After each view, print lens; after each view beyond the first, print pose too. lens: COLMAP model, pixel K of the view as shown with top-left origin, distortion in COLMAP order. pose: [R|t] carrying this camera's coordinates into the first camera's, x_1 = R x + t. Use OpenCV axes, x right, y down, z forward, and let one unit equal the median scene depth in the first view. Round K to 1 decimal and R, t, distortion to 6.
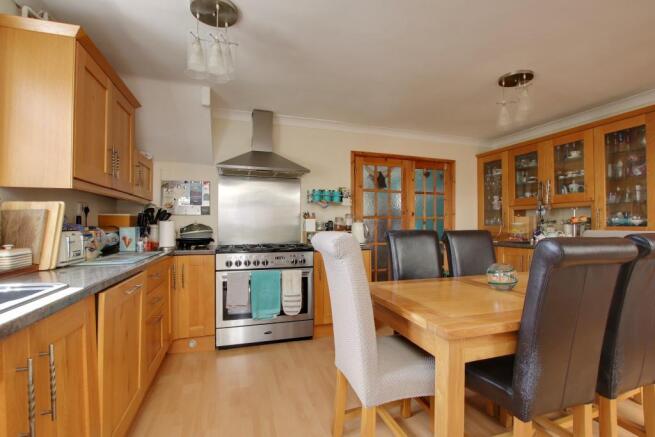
lens RADIAL K [[312.7, 0, 325.2], [0, 312.7, 219.9], [0, 0, 1]] dist [-0.004338, -0.000206]
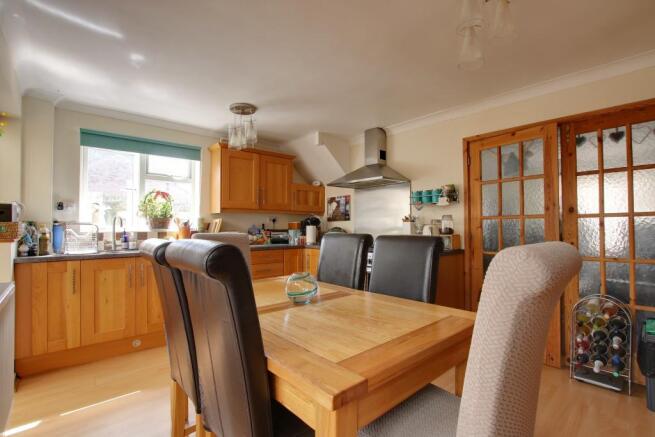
lens RADIAL K [[312.7, 0, 326.0], [0, 312.7, 222.5], [0, 0, 1]] dist [-0.004338, -0.000206]
pose [[0.424046, -0.019513, -0.905431, 0.725493], [0.018989, 0.999740, -0.012652, 0.007091], [0.905442, -0.011828, 0.424306, 0.332146]]
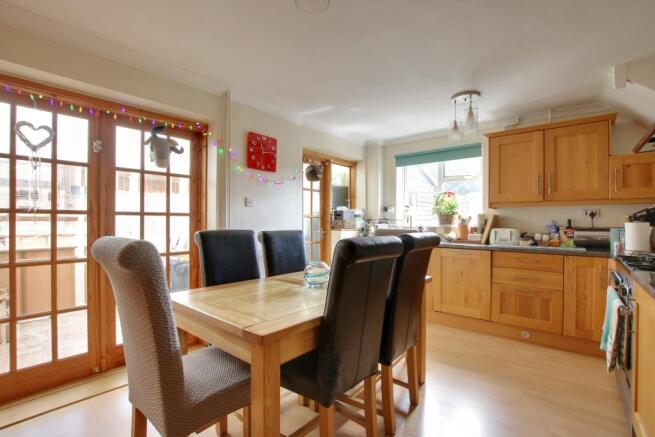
lens RADIAL K [[312.7, 0, 326.3], [0, 312.7, 221.3], [0, 0, 1]] dist [-0.004338, -0.000206]
pose [[-0.819406, -0.009411, -0.573137, 0.613580], [0.000525, 0.999852, -0.017169, 0.012217], [0.573214, -0.014369, -0.819280, 0.954271]]
